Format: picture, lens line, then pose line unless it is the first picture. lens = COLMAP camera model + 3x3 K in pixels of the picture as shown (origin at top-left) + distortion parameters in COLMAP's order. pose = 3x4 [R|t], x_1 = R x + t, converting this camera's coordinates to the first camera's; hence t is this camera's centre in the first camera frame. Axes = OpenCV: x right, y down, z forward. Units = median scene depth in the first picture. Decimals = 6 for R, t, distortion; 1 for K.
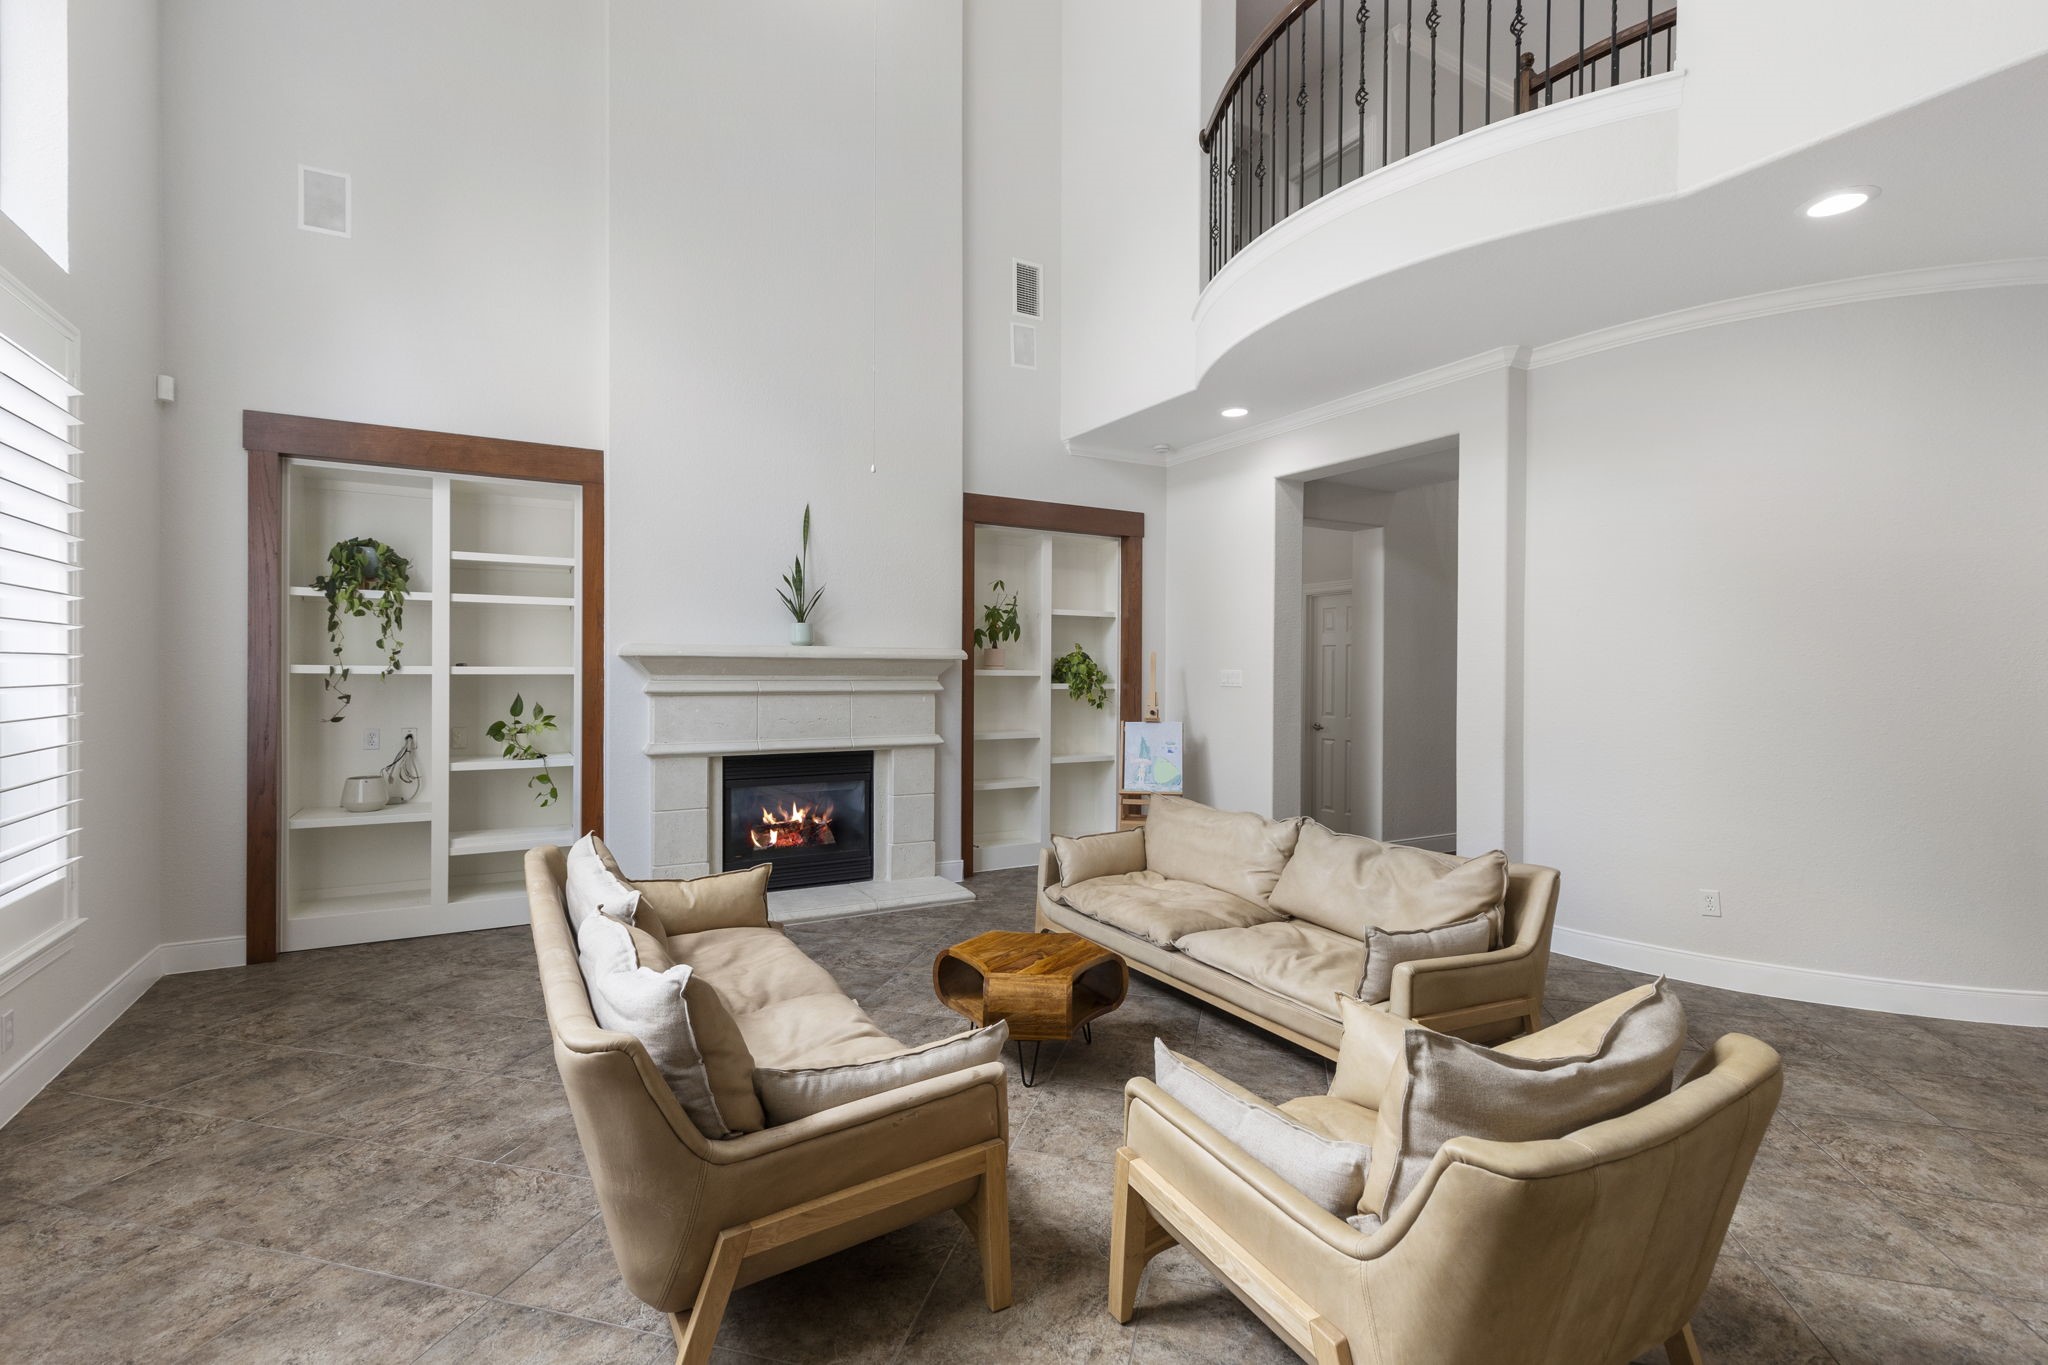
lens RADIAL K [[925.1, 0, 990.3], [0, 925.1, 696.5], [0, 0, 1]] dist [0.013082, -0.002920]
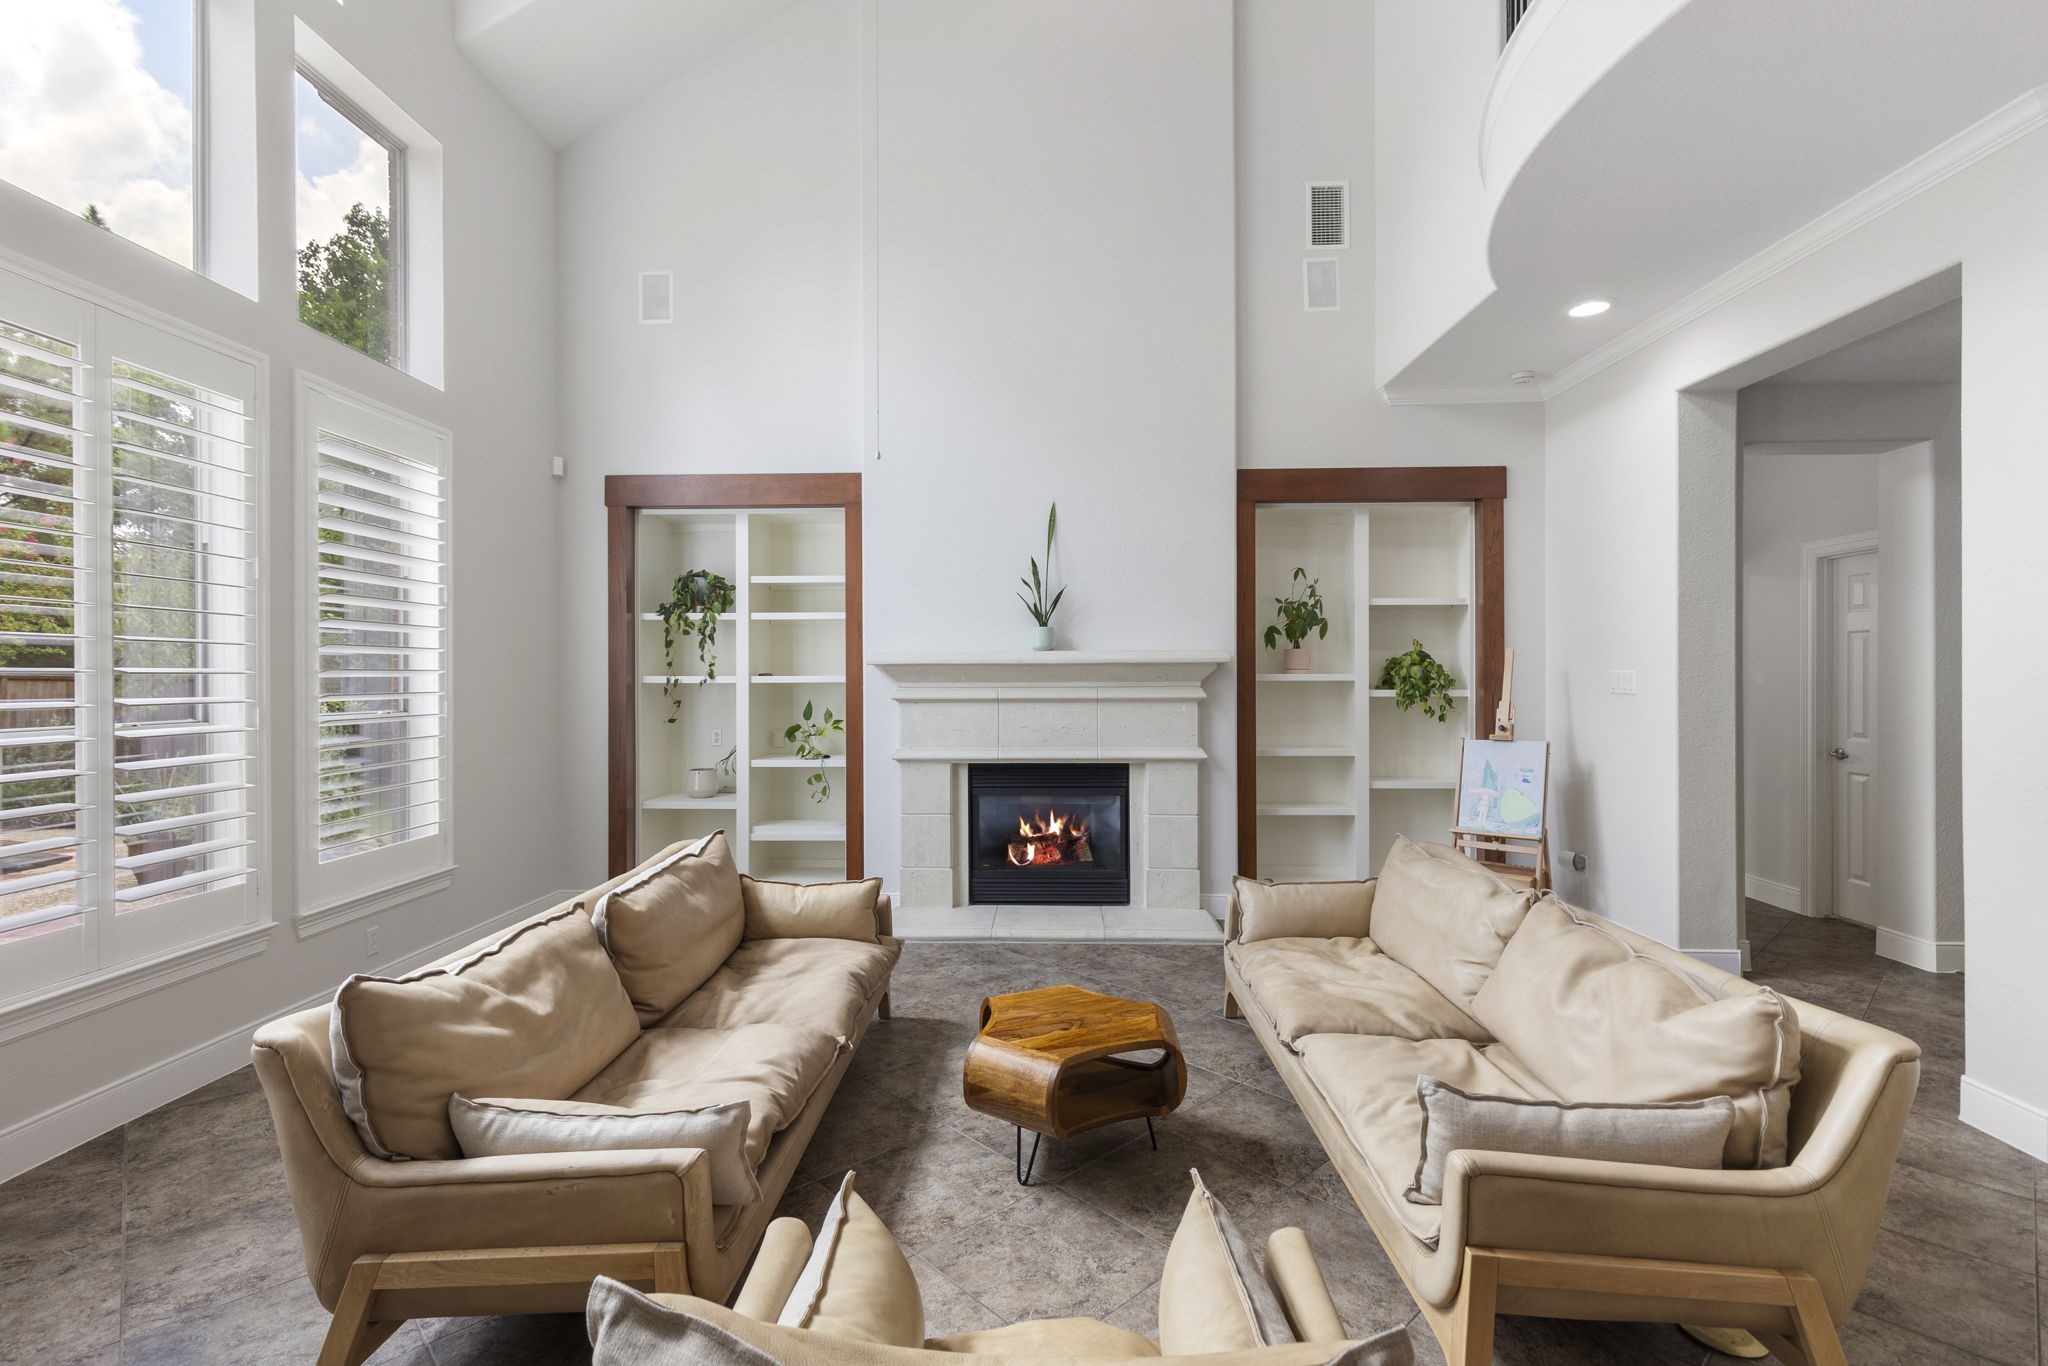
lens RADIAL K [[925.1, 0, 1024.6], [0, 925.1, 694.4], [0, 0, 1]] dist [0.013082, -0.002920]
pose [[0.855969, 0.001255, -0.517025, 0.291815], [-0.005695, 0.999959, -0.007001, -0.003324], [0.516995, 0.008937, 0.855942, 0.185655]]
